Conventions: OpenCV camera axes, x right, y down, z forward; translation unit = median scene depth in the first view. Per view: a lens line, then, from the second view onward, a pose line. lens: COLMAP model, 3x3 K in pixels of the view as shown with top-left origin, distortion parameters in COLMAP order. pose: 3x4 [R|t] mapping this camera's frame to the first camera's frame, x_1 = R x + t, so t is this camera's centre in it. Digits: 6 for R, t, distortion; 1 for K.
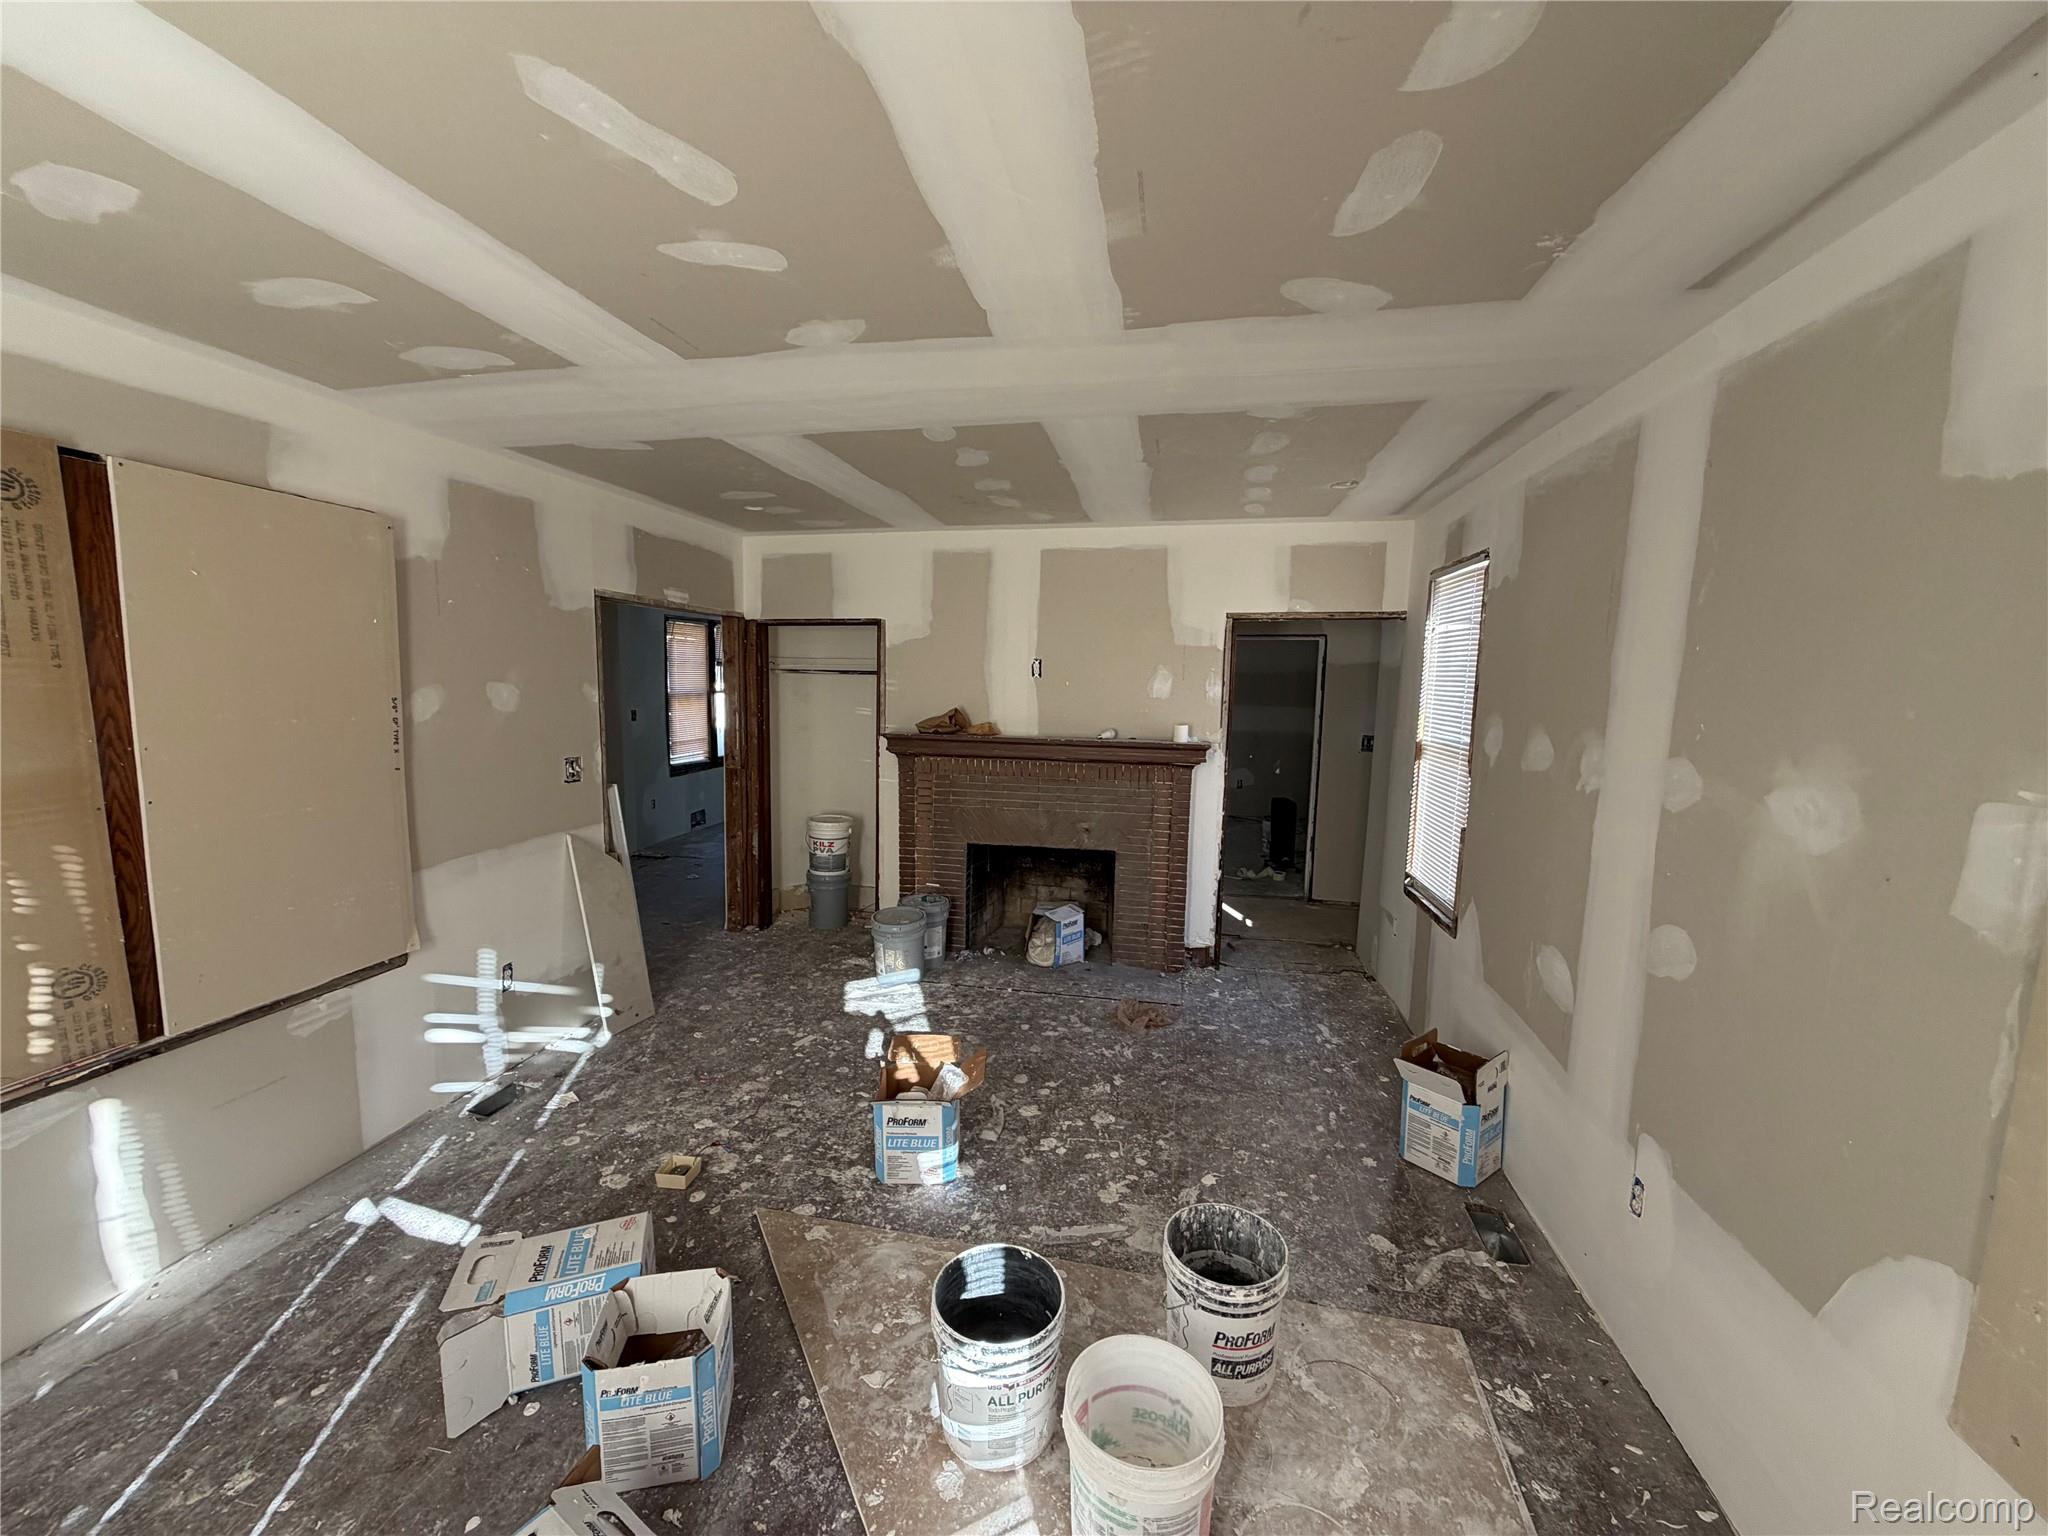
lens RADIAL K [[820.1, 0, 1024.0], [0, 820.1, 768.0], [0, 0, 1]] dist [0.007417, 0.000102]
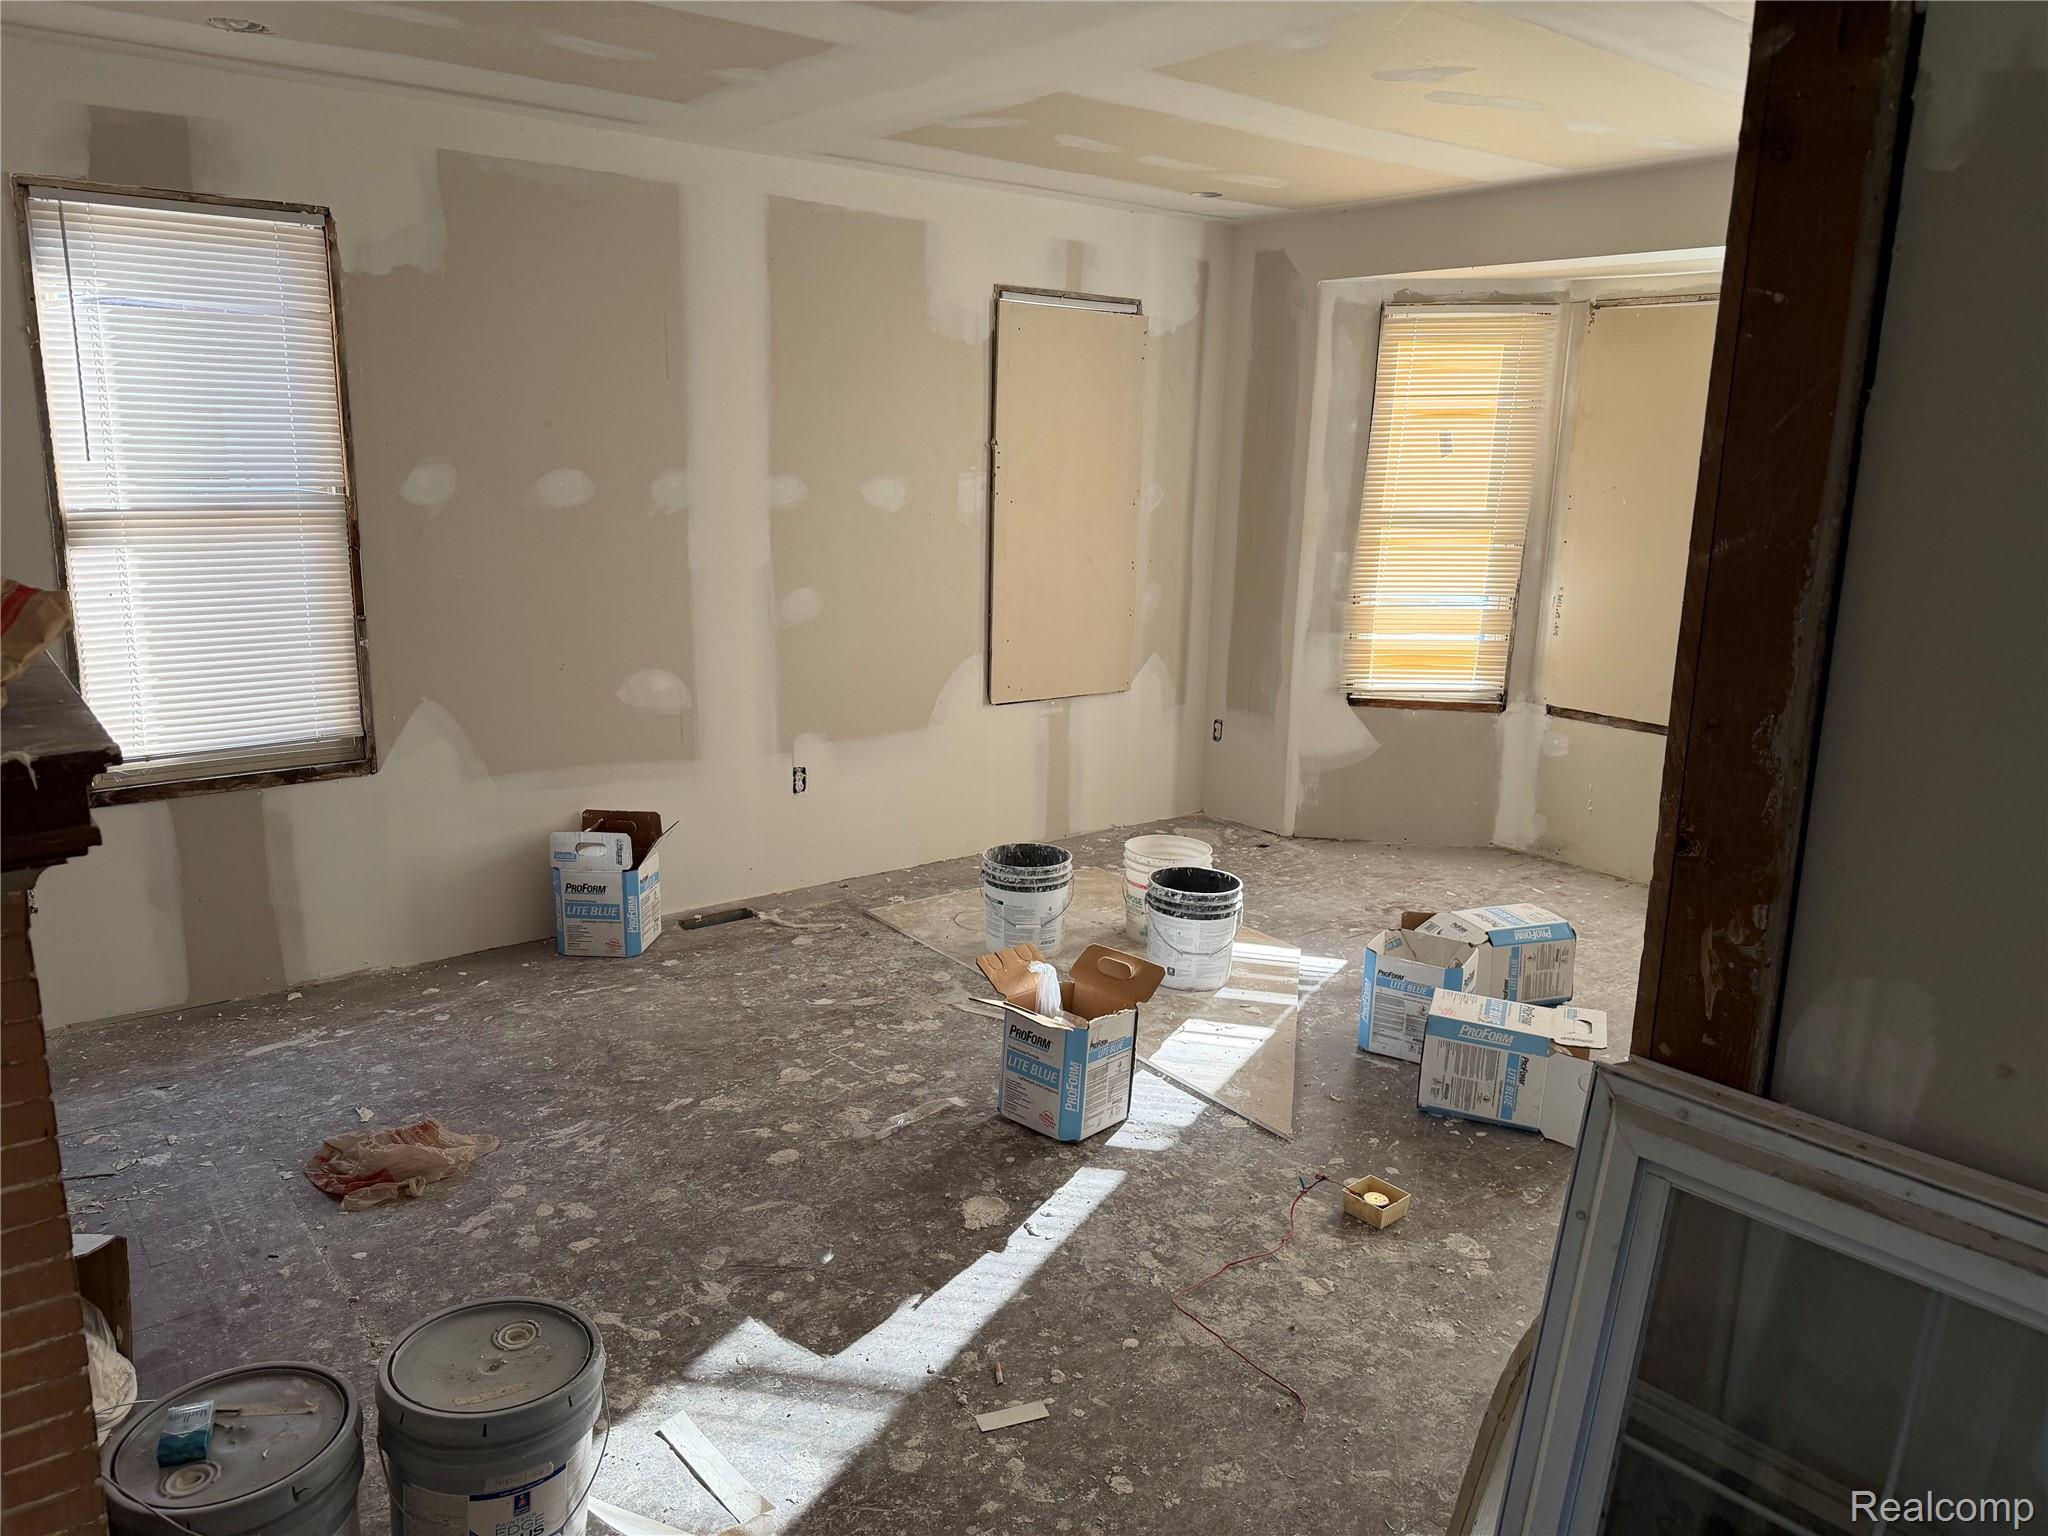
lens RADIAL K [[1445.6, 0, 1024.0], [0, 1445.6, 768.0], [0, 0, 1]] dist [0.213177, -0.484593]
pose [[-0.757457, -0.174104, 0.629242, -0.778904], [0.039774, 0.949693, 0.310647, -0.189612], [-0.651672, 0.260329, -0.712427, 1.695869]]
